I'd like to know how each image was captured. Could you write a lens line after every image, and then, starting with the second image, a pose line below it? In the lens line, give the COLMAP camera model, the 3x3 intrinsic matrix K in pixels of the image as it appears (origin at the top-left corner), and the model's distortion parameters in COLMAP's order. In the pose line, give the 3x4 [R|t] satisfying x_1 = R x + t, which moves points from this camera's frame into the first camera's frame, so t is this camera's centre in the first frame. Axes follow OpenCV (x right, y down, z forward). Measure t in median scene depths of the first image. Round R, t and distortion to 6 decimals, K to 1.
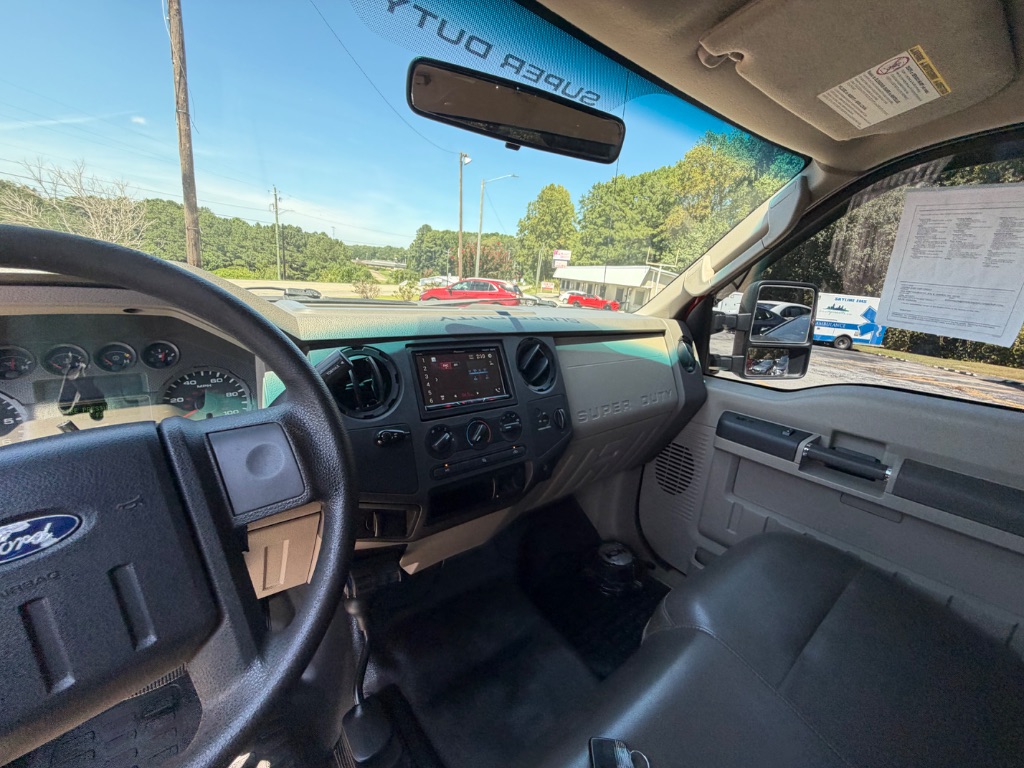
lens RADIAL K [[408.1, 0, 512.0], [0, 408.1, 384.0], [0, 0, 1]] dist [0.001888, 0.000313]
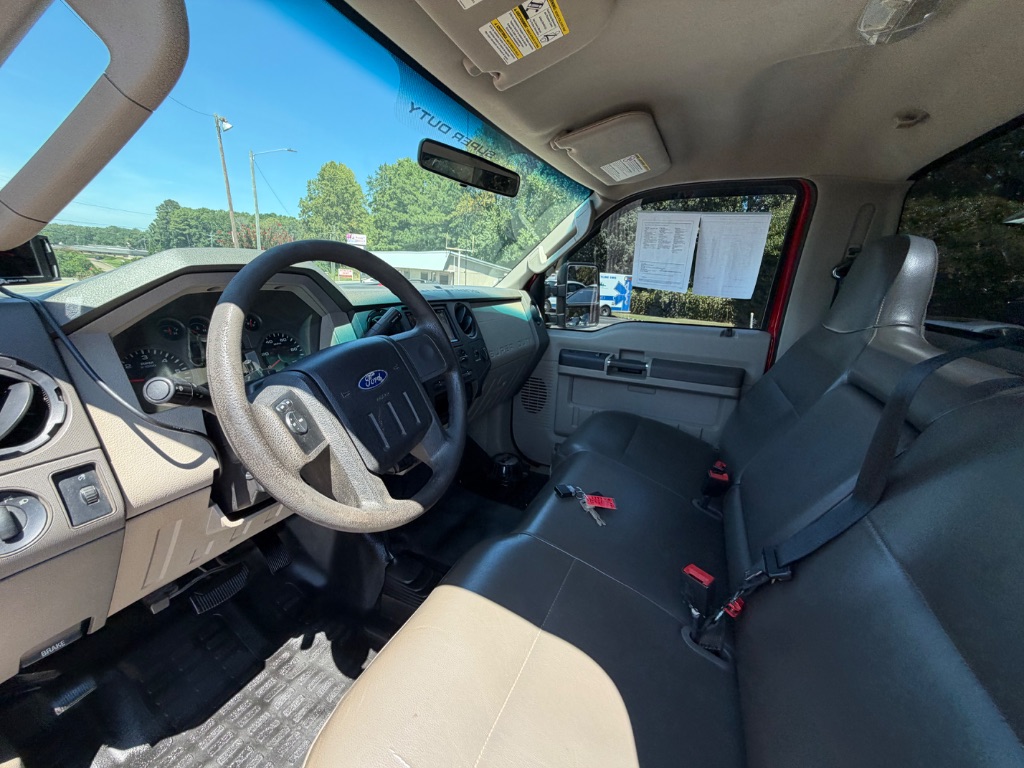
lens RADIAL K [[407.6, 0, 512.0], [0, 407.6, 384.0], [0, 0, 1]] dist [-0.001565, -0.000465]
pose [[0.893667, -0.144851, 0.424708, -0.265069], [0.130064, 0.989452, 0.063782, 0.064816], [-0.429467, -0.001761, 0.903081, -0.254061]]
